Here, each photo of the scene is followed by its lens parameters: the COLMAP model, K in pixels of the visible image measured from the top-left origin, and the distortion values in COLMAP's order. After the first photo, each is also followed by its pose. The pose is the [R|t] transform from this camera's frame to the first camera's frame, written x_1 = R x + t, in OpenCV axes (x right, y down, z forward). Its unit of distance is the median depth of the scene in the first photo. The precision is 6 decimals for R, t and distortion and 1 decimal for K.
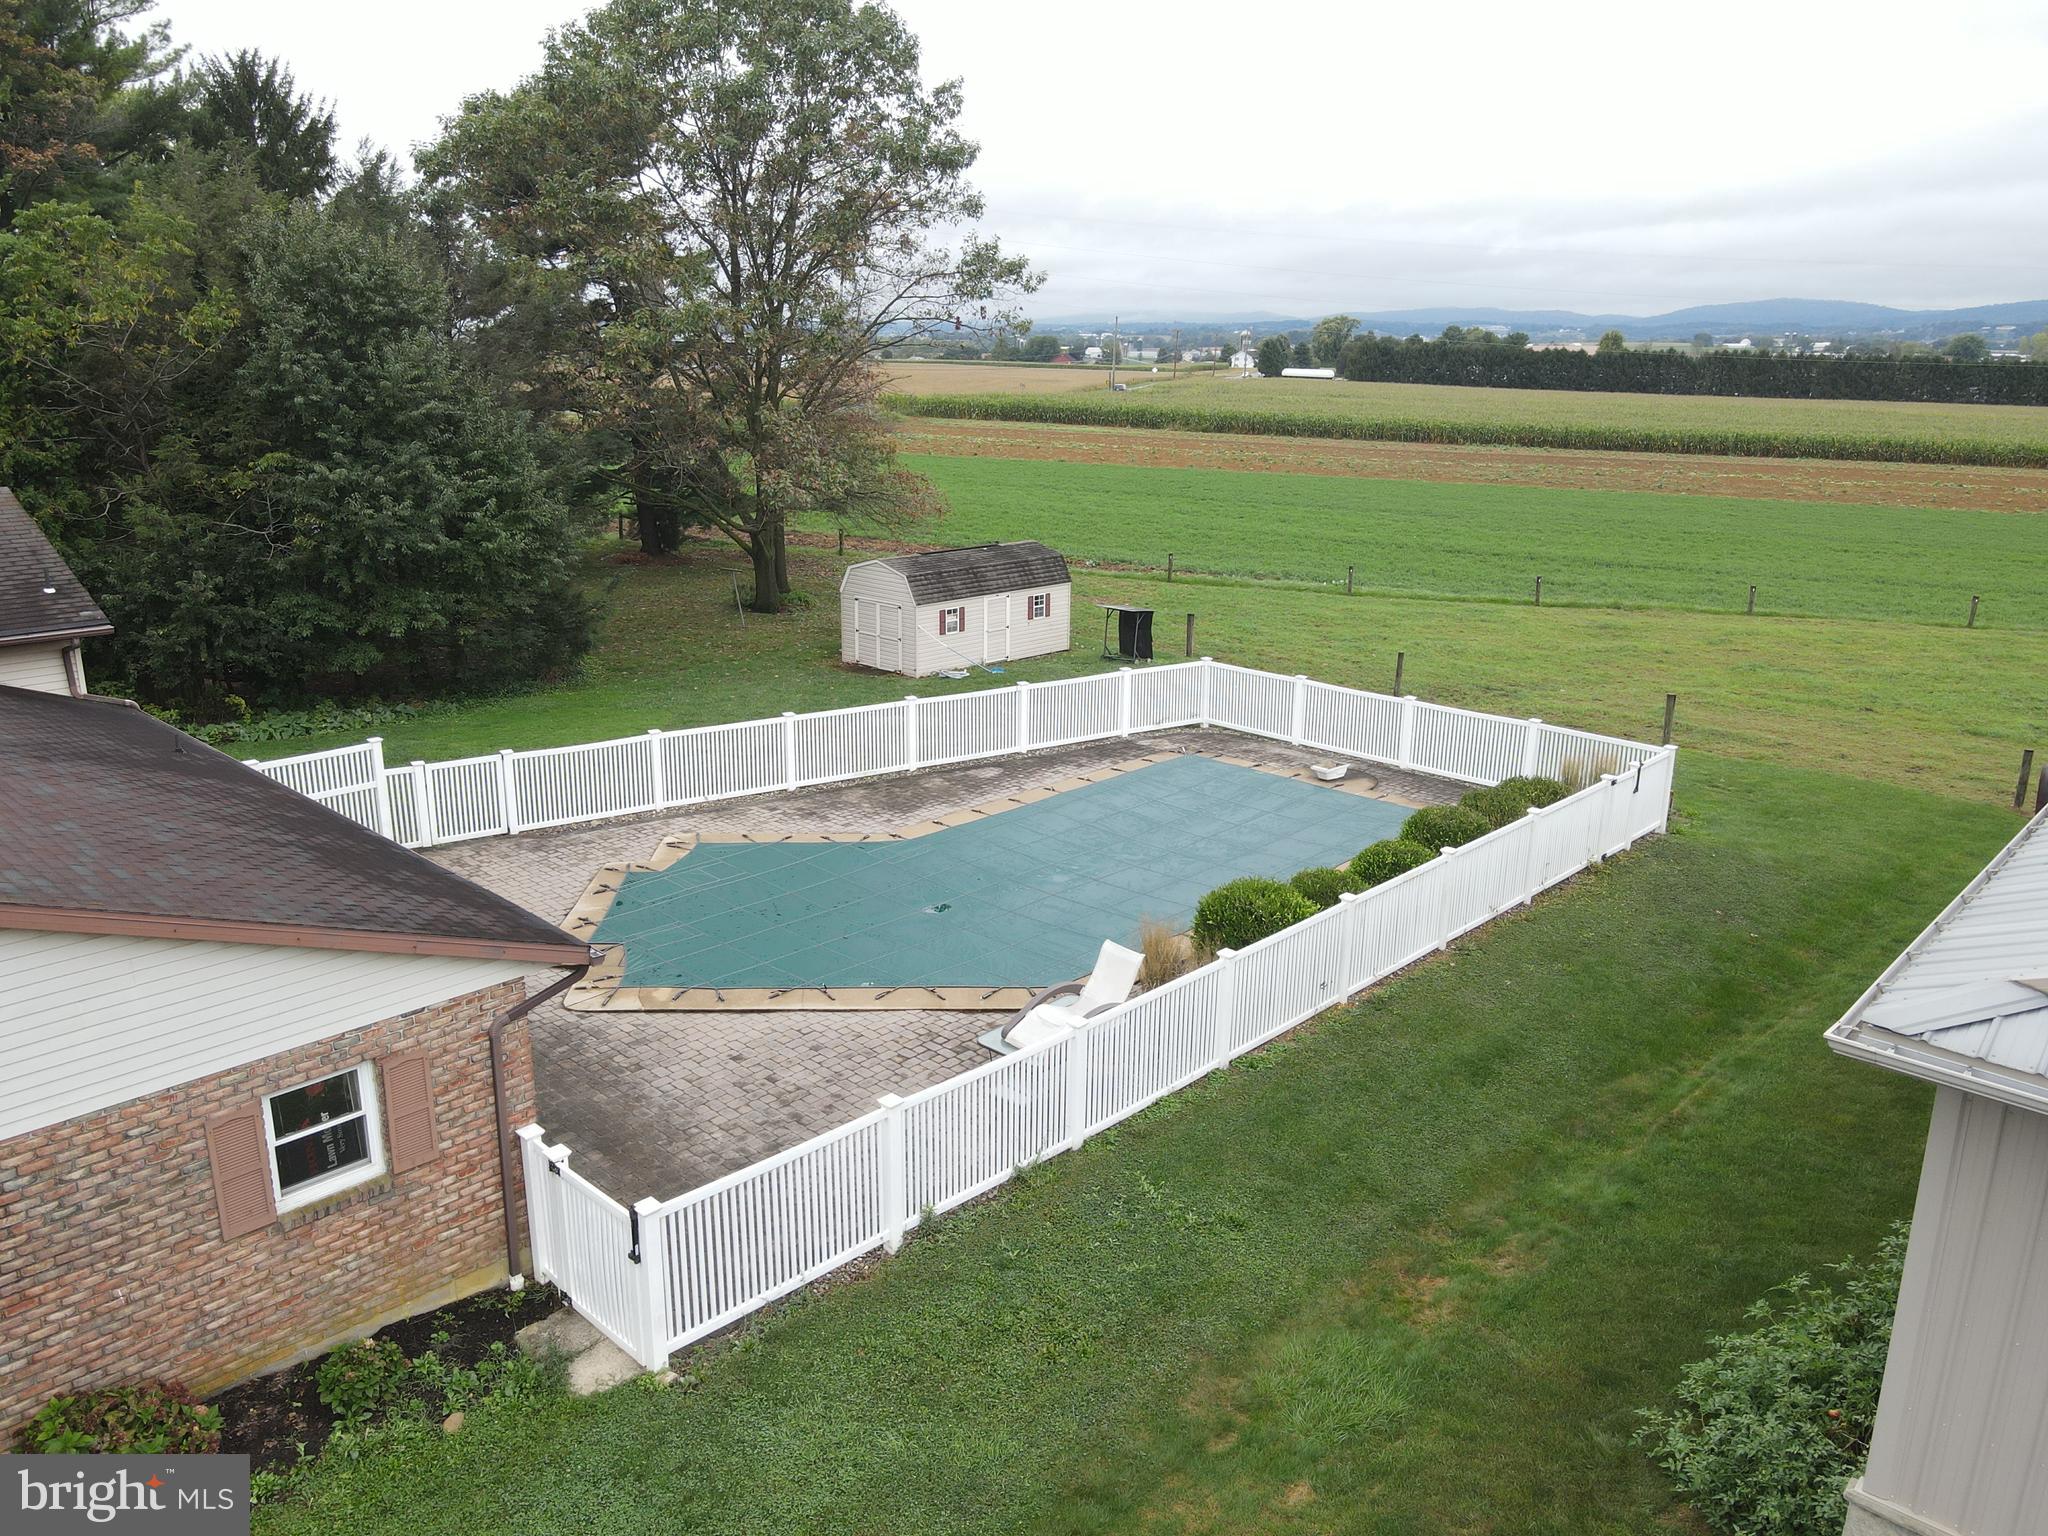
lens RADIAL K [[1511.1, 0, 1017.8], [0, 1511.1, 761.3], [0, 0, 1]] dist [-0.003258, 0.026064]
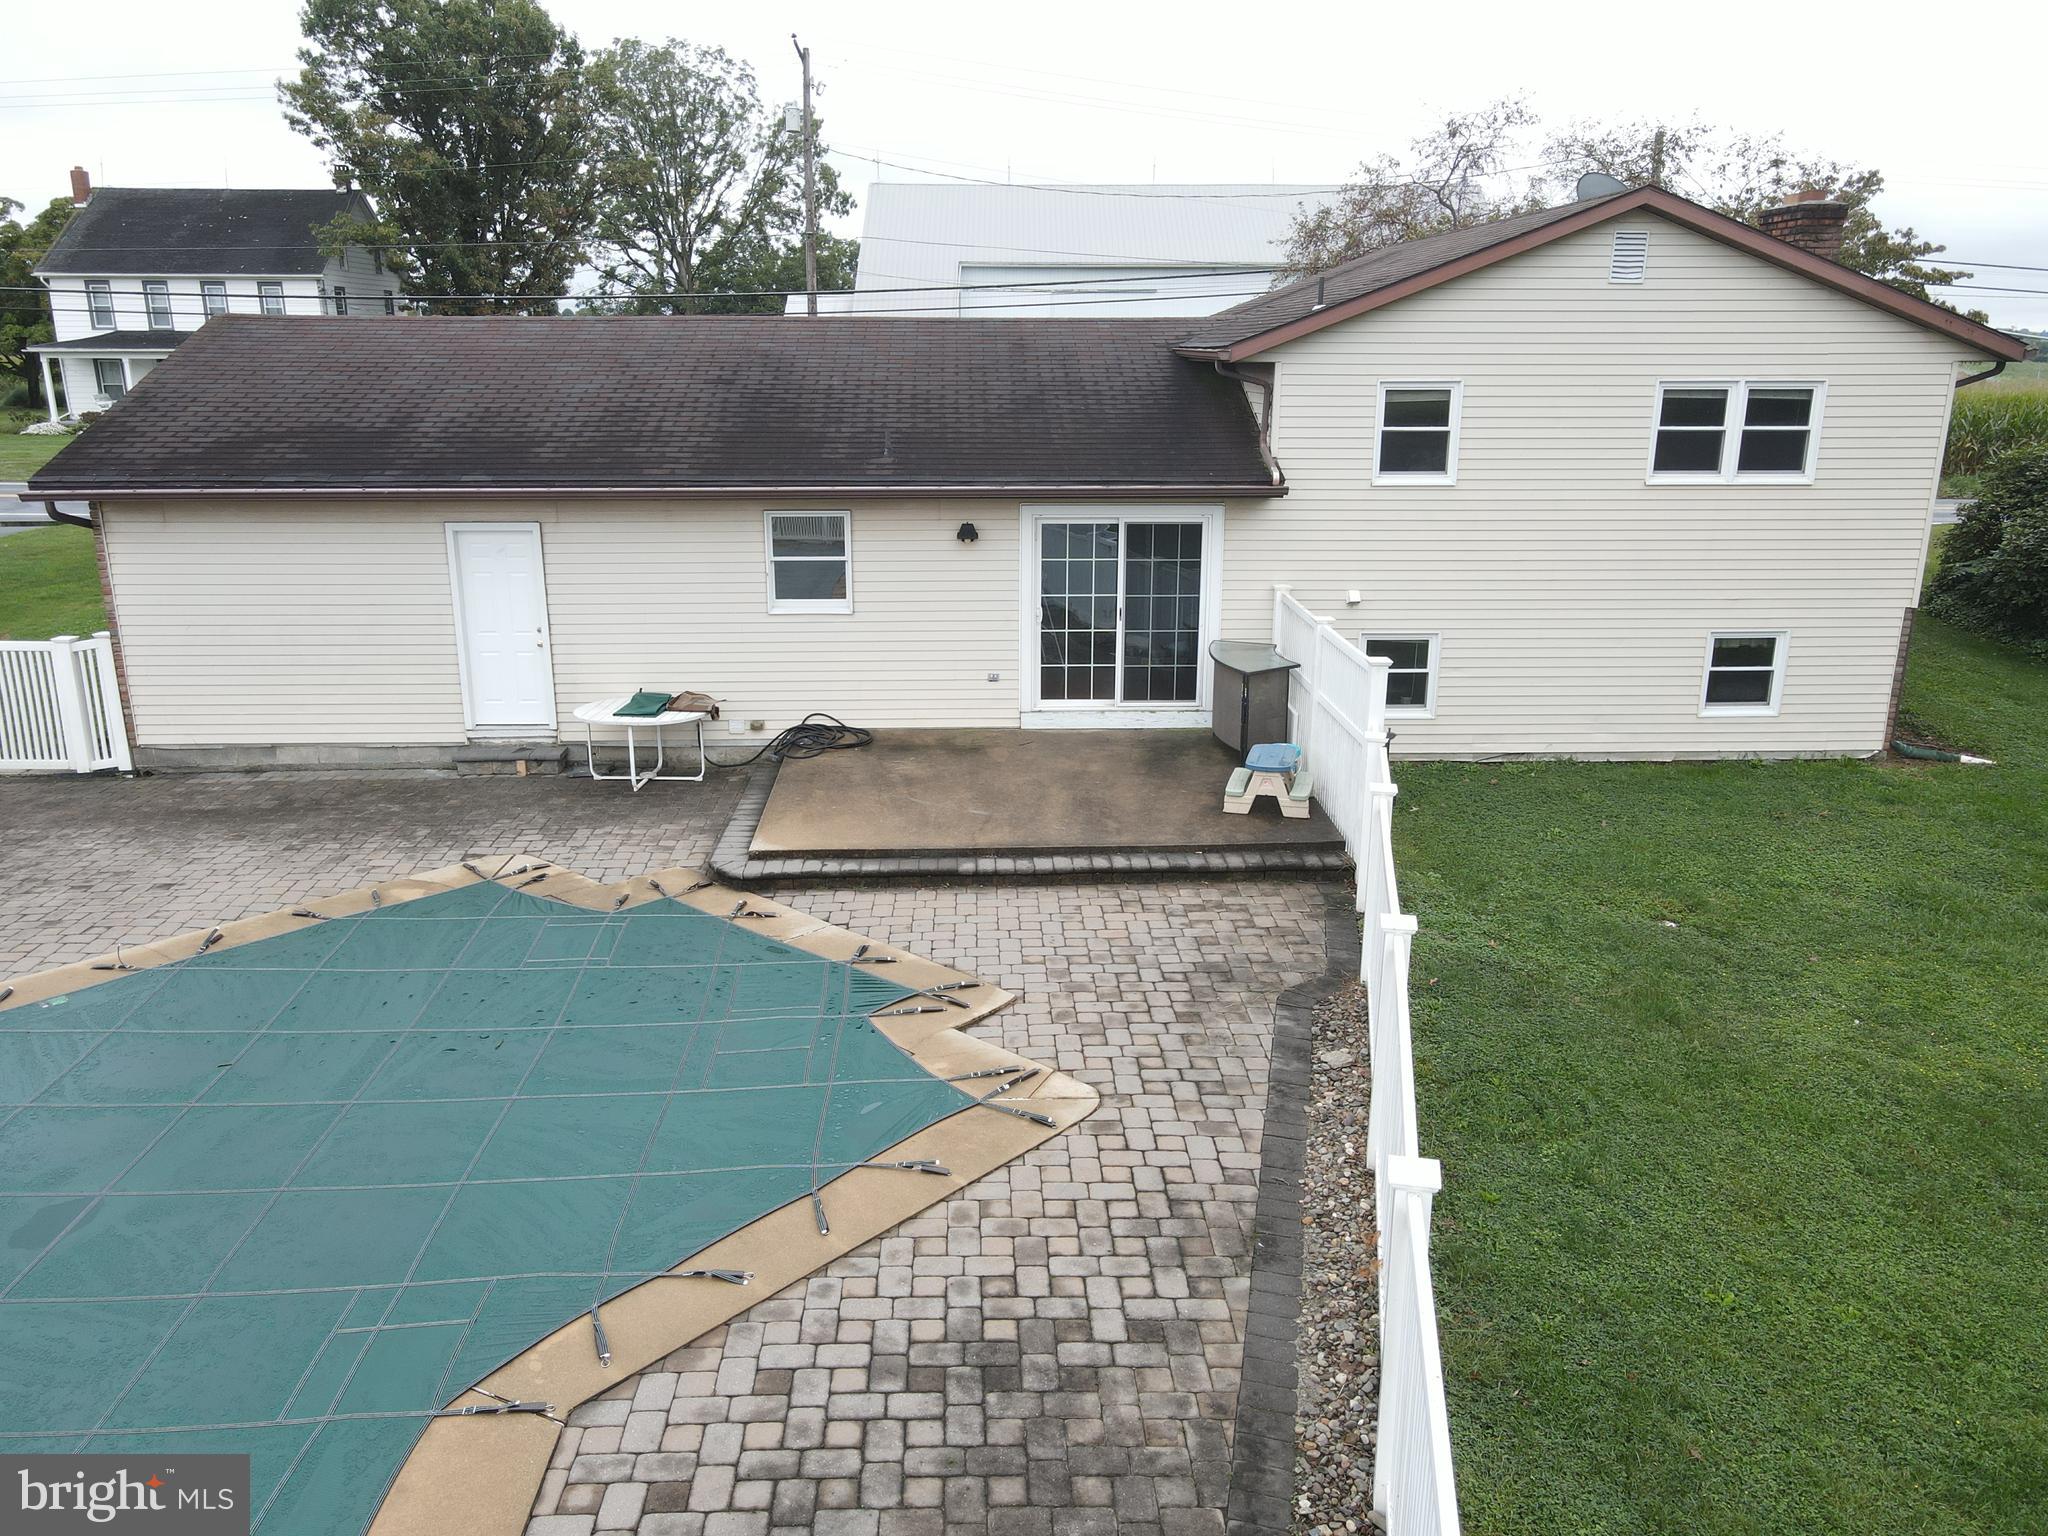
lens RADIAL K [[1511.1, 0, 1019.0], [0, 1511.1, 765.2], [0, 0, 1]] dist [-0.003258, 0.026064]
pose [[-0.690211, 0.189398, -0.698381, 0.012507], [-0.202516, 0.876009, 0.437717, -0.133202], [0.694691, 0.443551, -0.566275, 0.900437]]
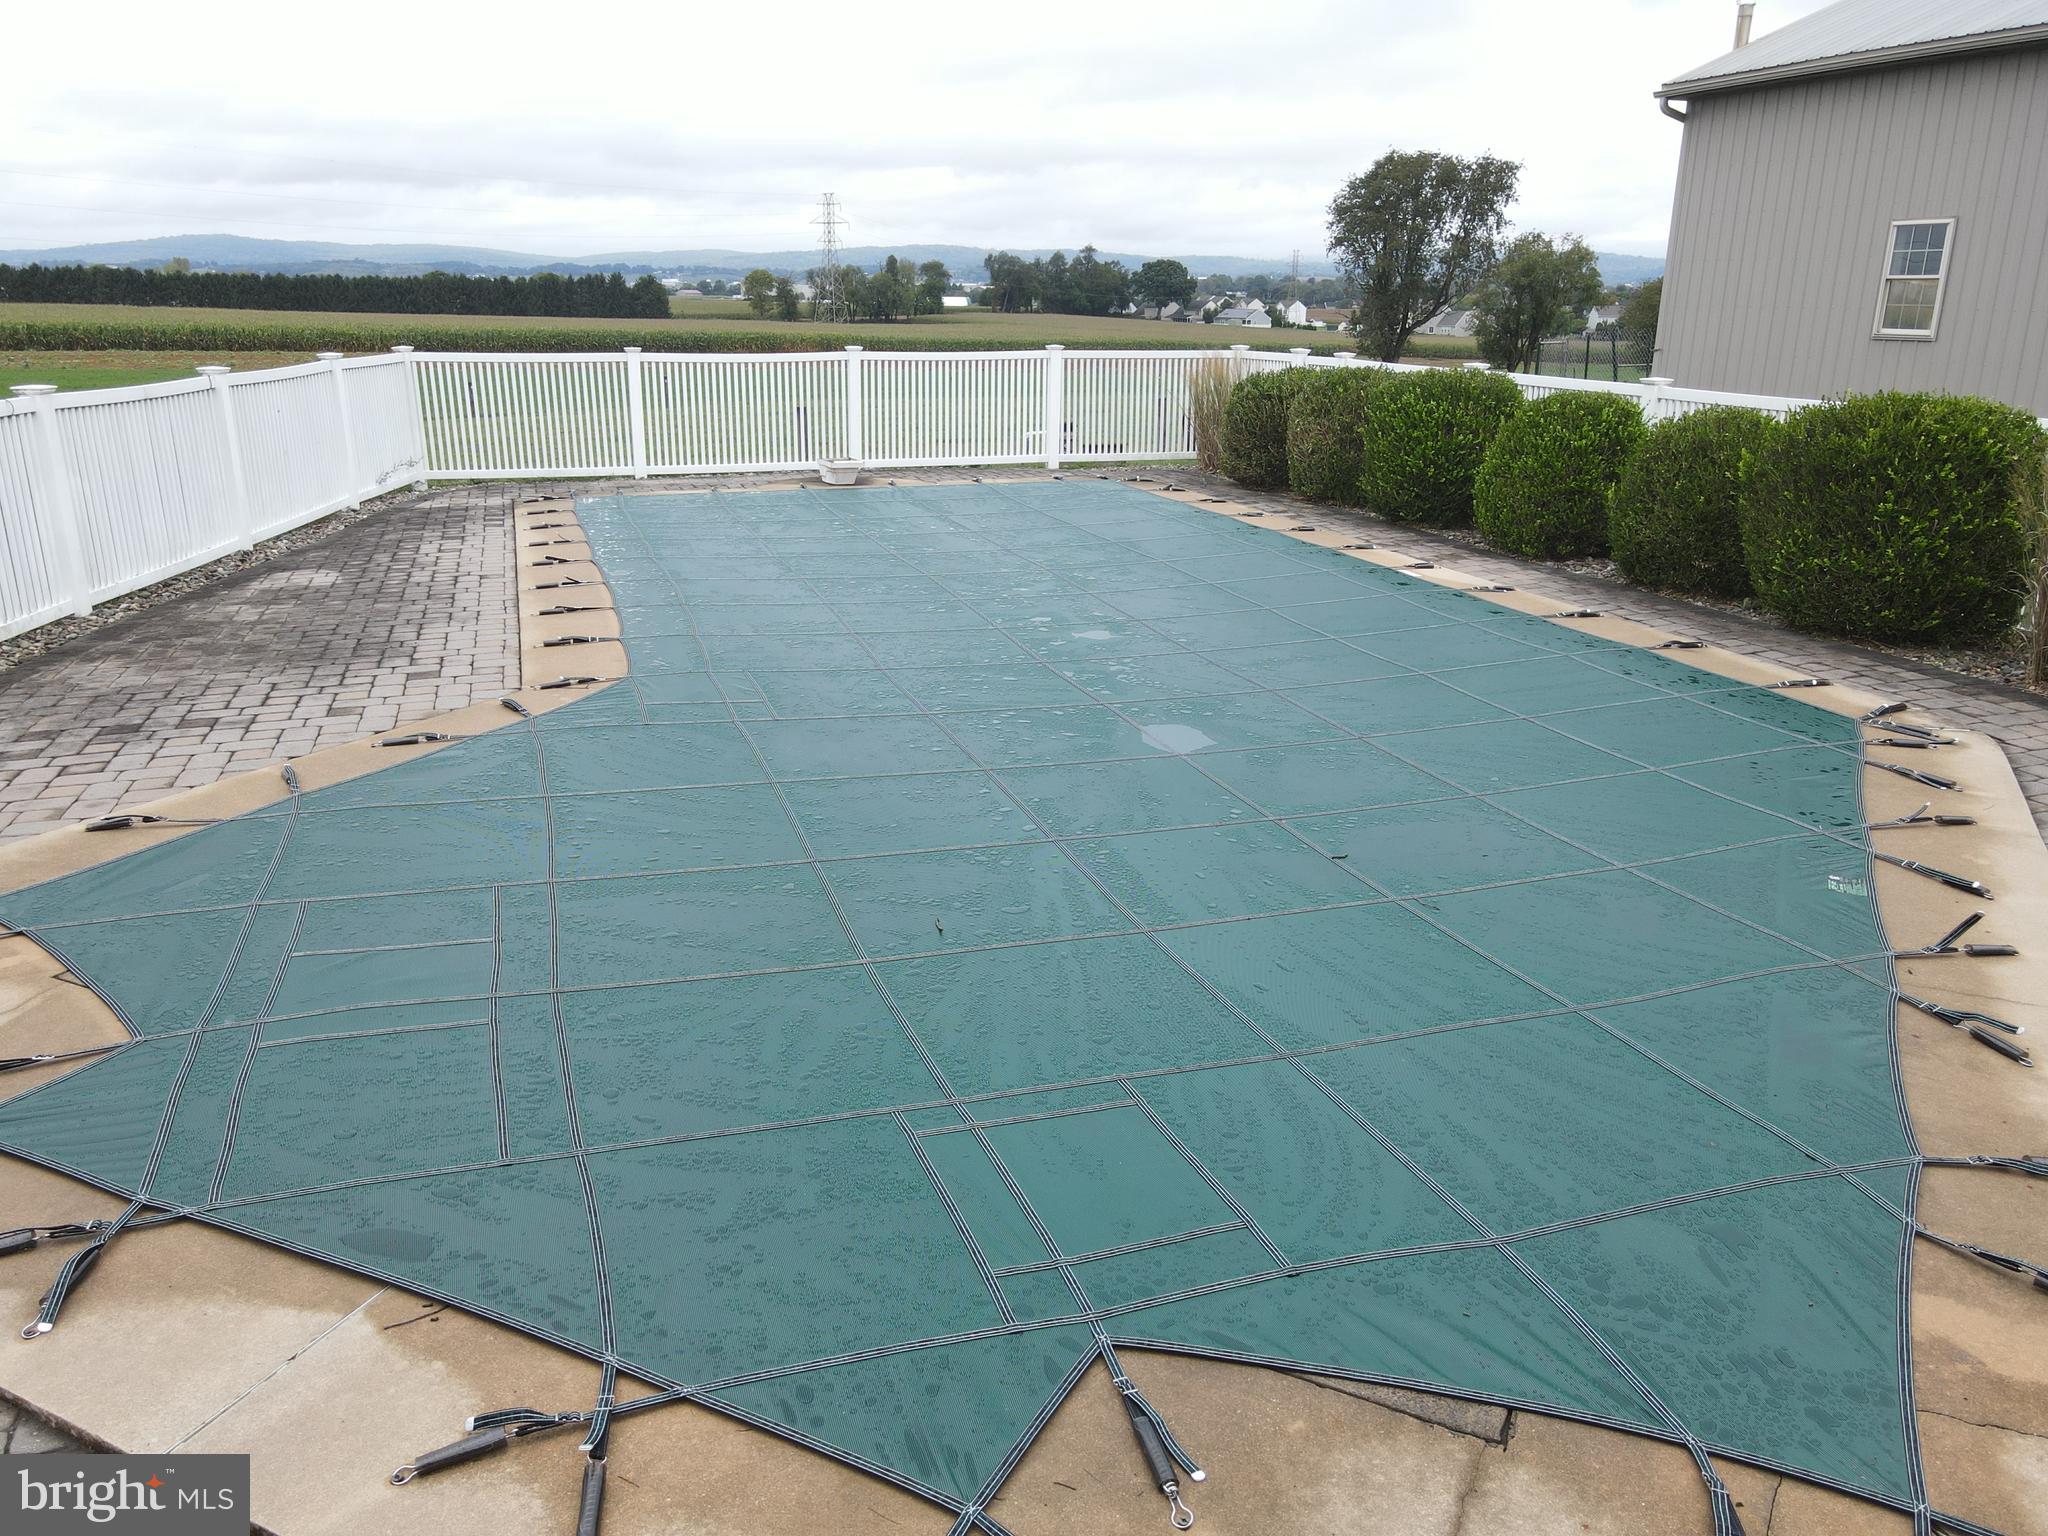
lens RADIAL K [[1511.1, 0, 1021.1], [0, 1511.1, 755.5], [0, 0, 1]] dist [-0.003258, 0.026064]
pose [[0.468667, -0.264546, 0.842832, -0.238752], [0.237738, 0.956676, 0.168082, 0.025979], [-0.850783, 0.121599, 0.511255, 0.594147]]
